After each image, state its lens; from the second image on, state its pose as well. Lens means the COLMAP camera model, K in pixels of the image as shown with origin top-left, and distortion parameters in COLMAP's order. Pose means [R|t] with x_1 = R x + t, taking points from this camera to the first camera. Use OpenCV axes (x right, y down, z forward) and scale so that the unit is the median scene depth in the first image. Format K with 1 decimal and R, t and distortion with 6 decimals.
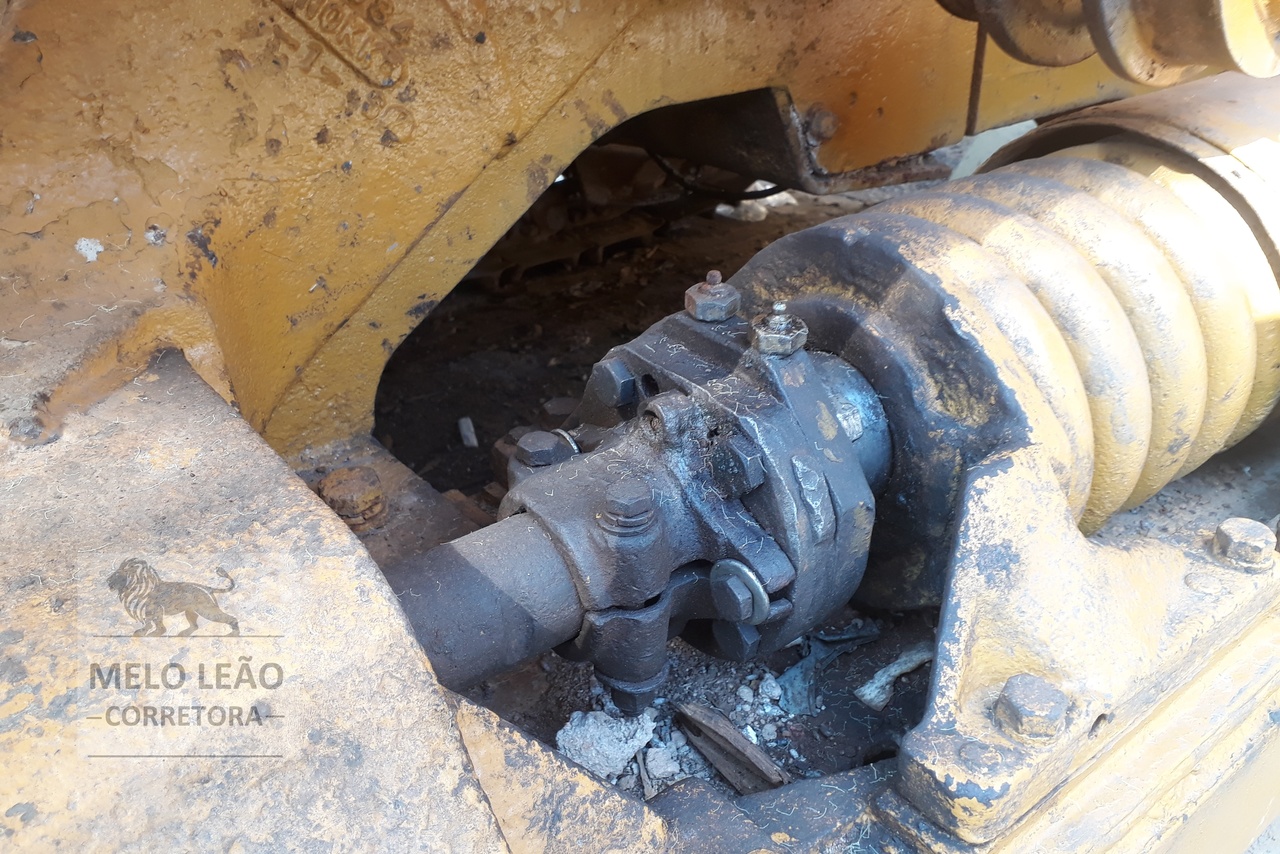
lens RADIAL K [[996.3, 0, 602.3], [0, 996.3, 420.0], [0, 0, 1]] dist [0.035515, -0.093506]
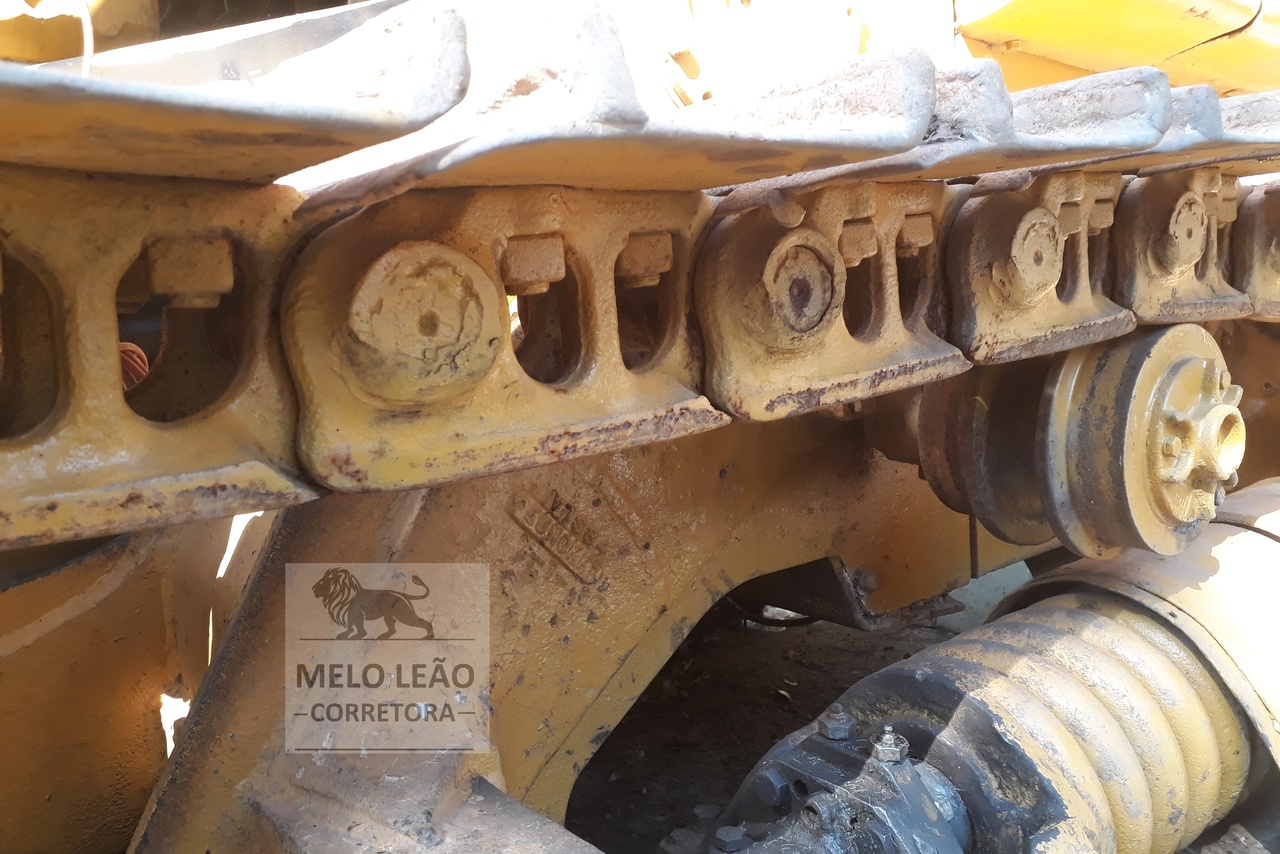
lens RADIAL K [[1029.6, 0, 640.0], [0, 1029.6, 450.6], [0, 0, 1]] dist [0.149348, -0.305318]
pose [[0.997765, -0.033136, 0.058020, -0.241433], [0.051464, 0.934934, -0.351068, 0.025616], [-0.042612, 0.353270, 0.934551, -0.536196]]
